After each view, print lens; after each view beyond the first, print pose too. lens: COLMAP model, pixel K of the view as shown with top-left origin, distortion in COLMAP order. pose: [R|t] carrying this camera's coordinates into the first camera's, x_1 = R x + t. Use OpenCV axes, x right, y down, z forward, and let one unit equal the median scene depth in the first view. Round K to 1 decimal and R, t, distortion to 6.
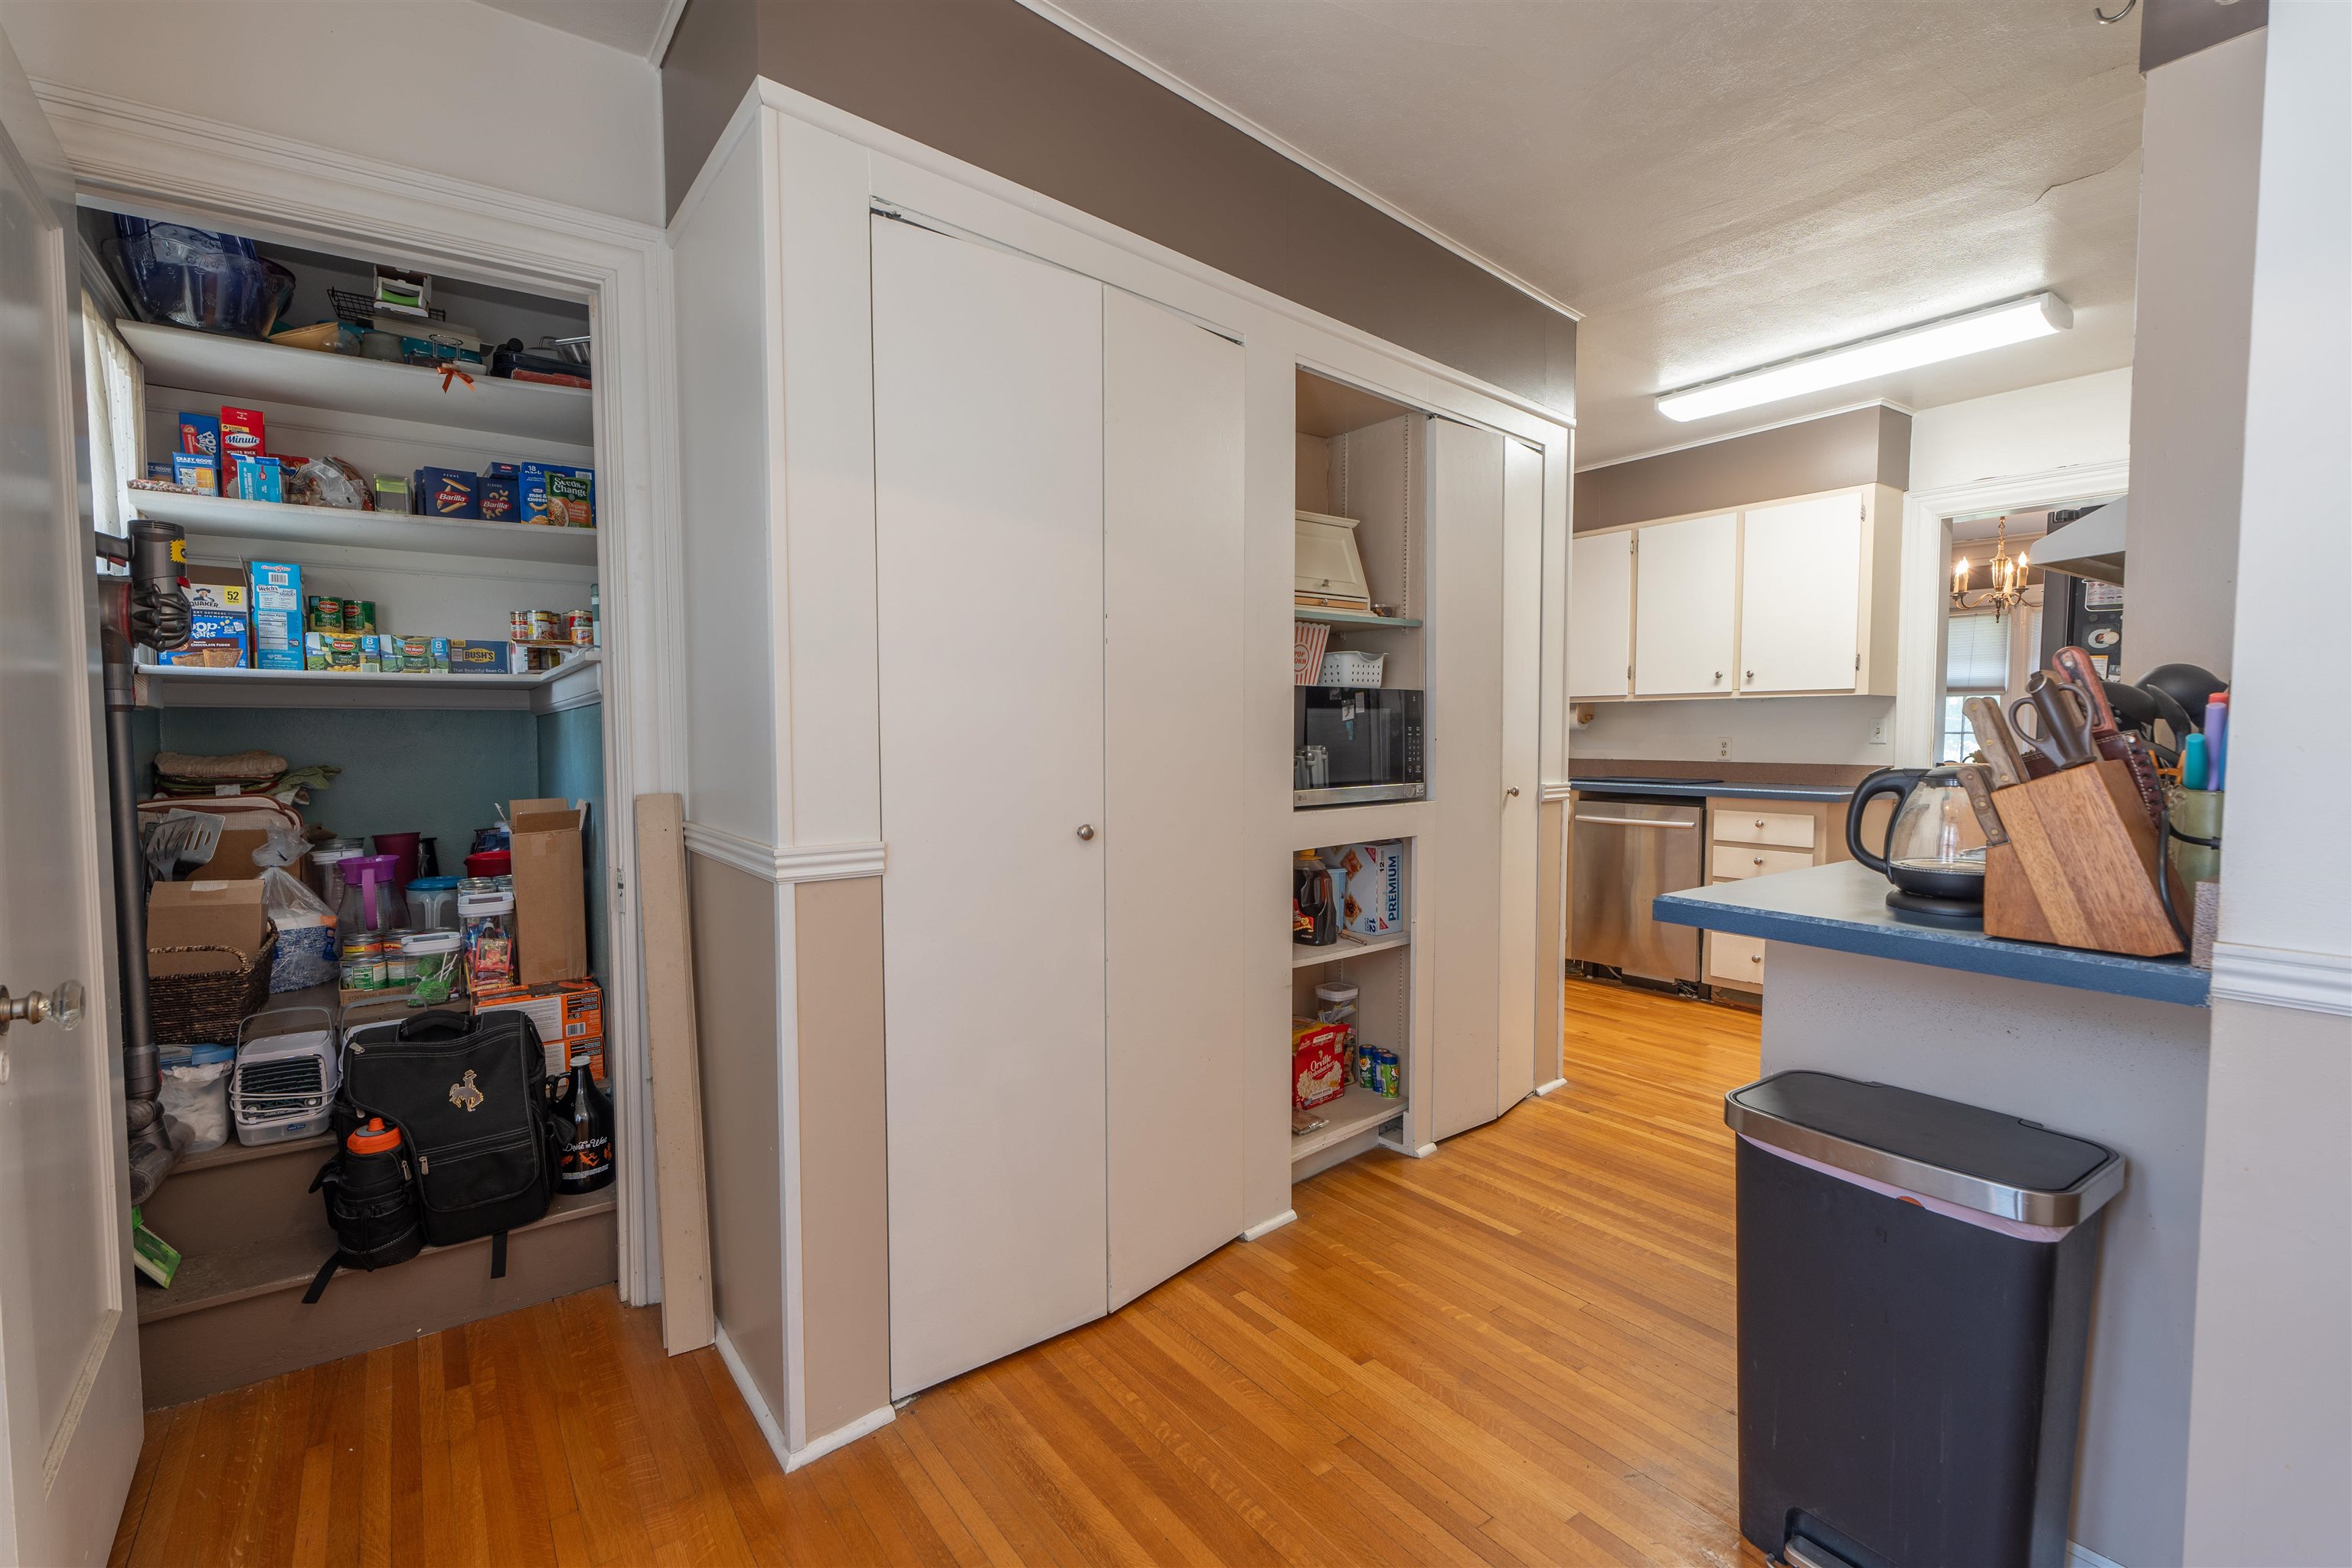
lens RADIAL K [[1067.2, 0, 1176.0], [0, 1067.2, 784.0], [0, 0, 1]] dist [0.000897, 0.000019]
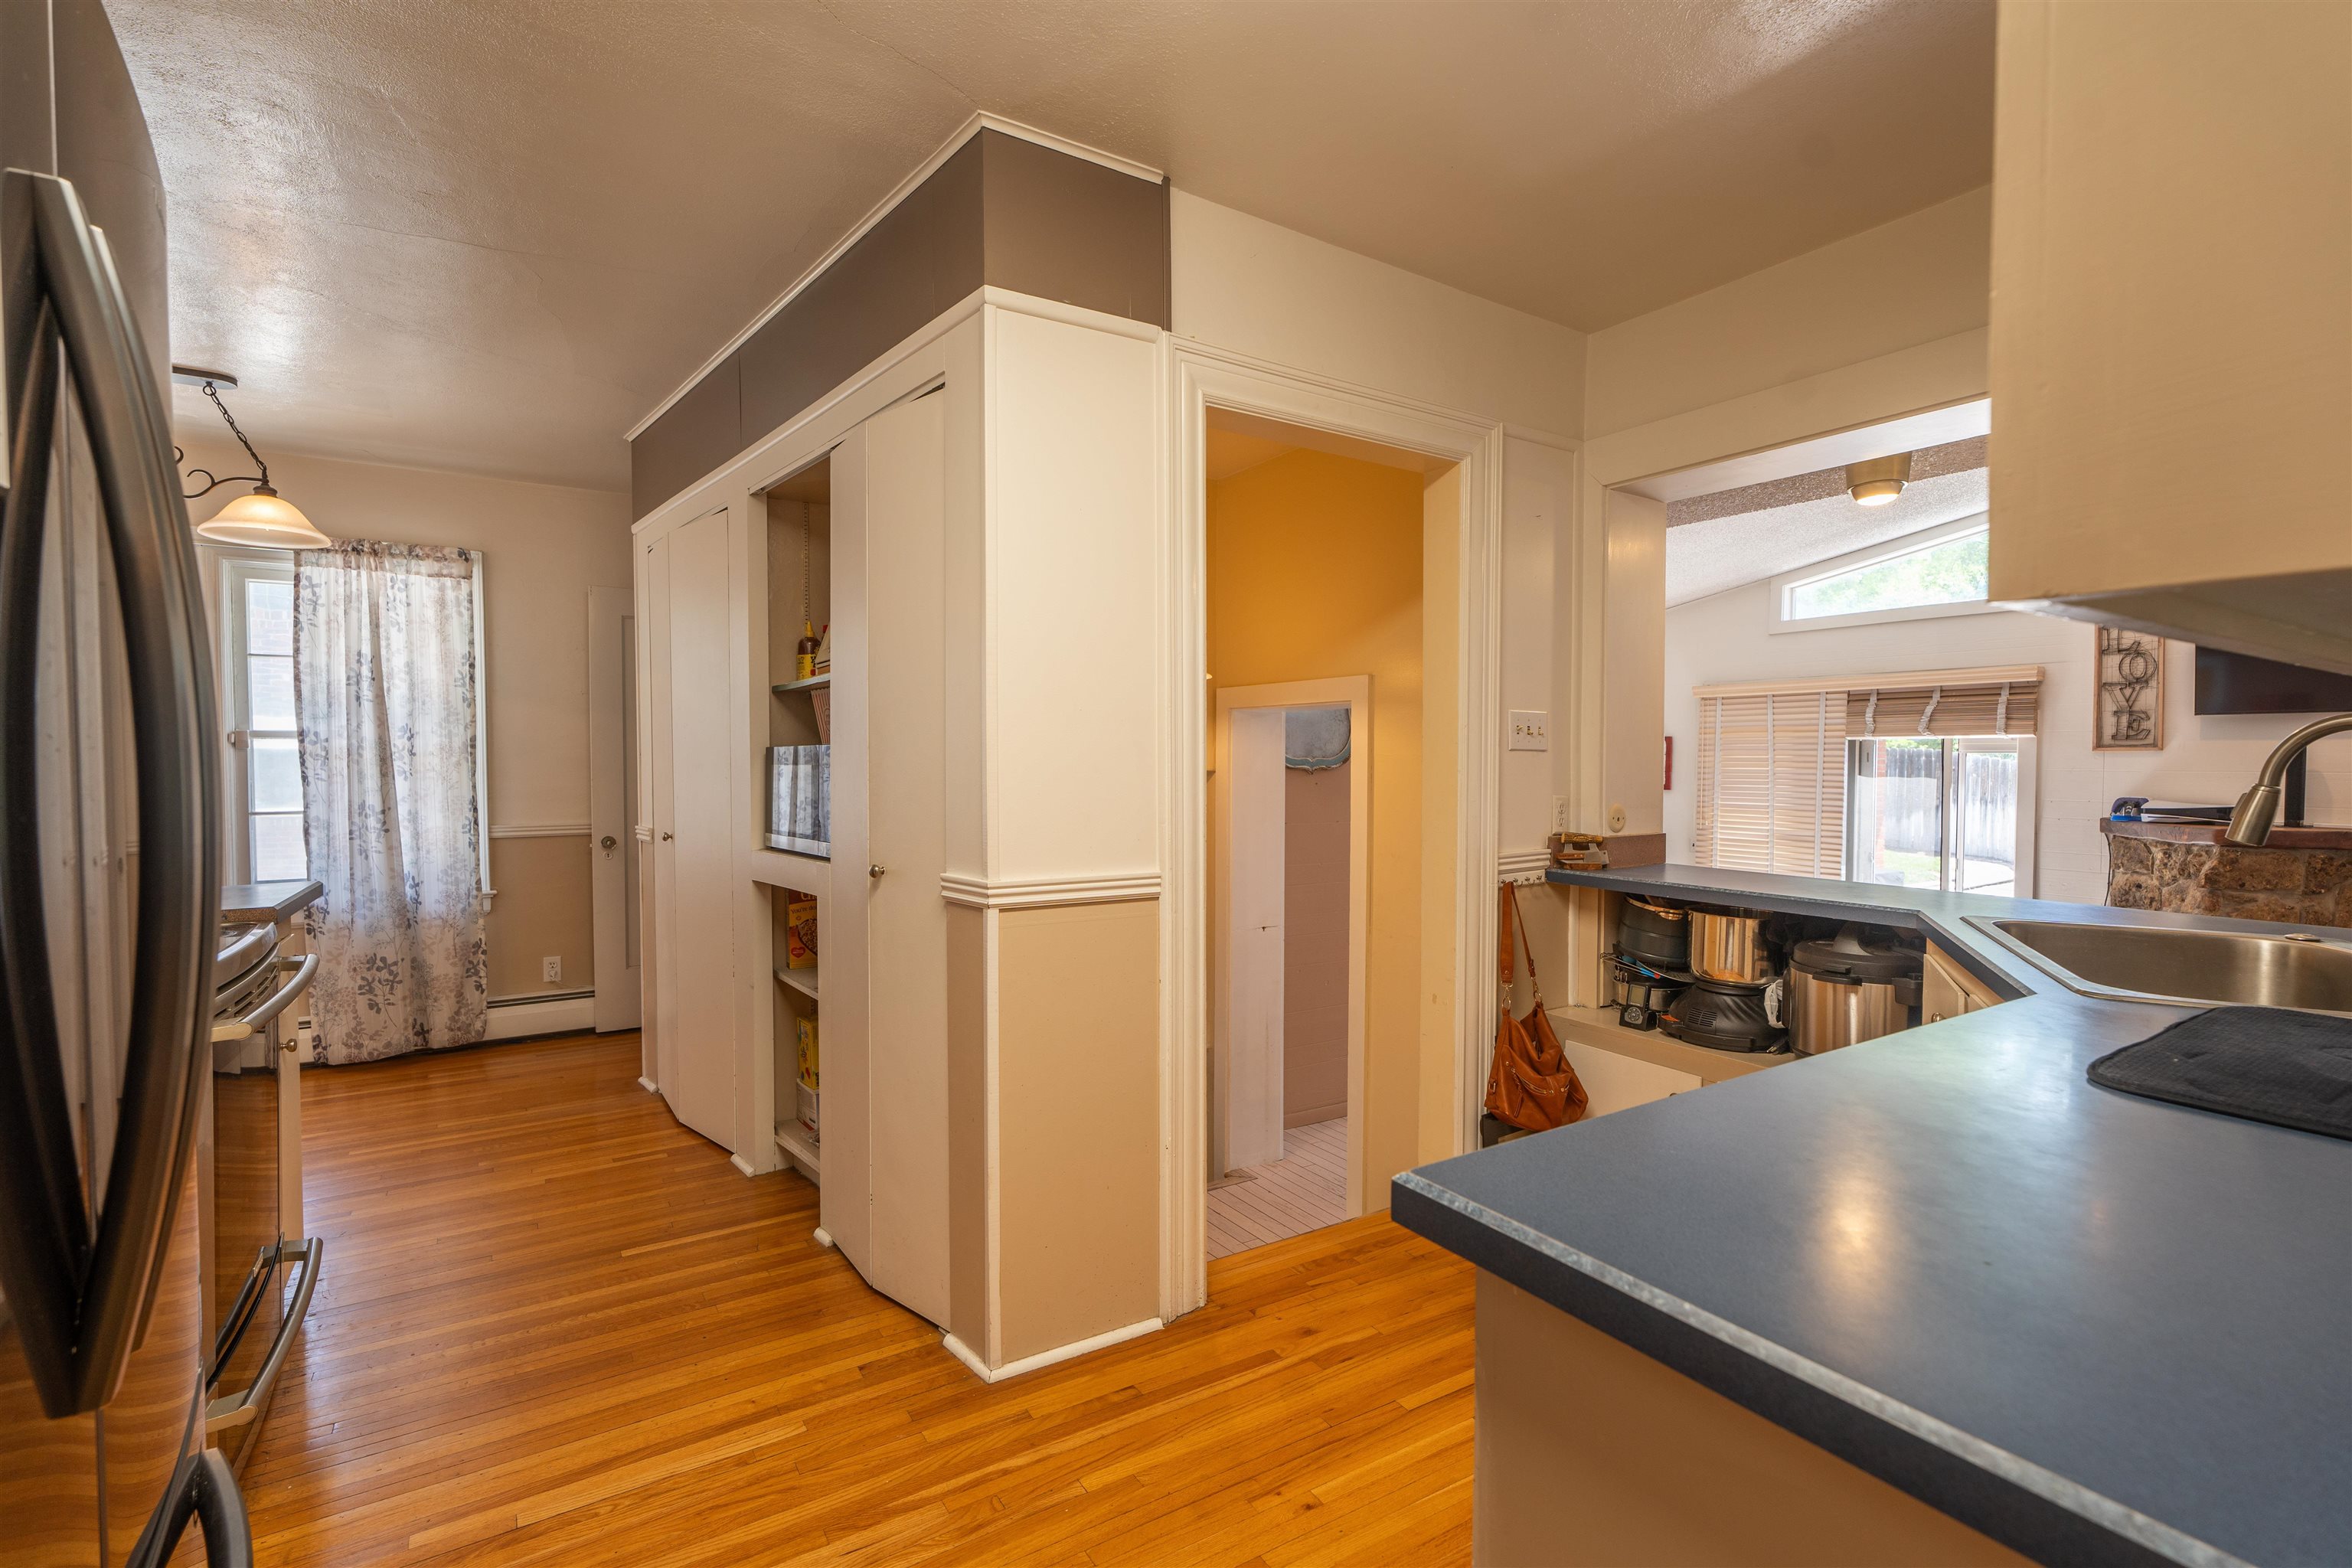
lens RADIAL K [[1042.0, 0, 1176.0], [0, 1042.0, 784.0], [0, 0, 1]] dist [0.003163, 0.000077]
pose [[-0.047758, 0.025029, -0.998545, 1.420733], [-0.056295, 0.998030, 0.027708, -0.125500], [0.997271, 0.057536, -0.046255, 1.674035]]
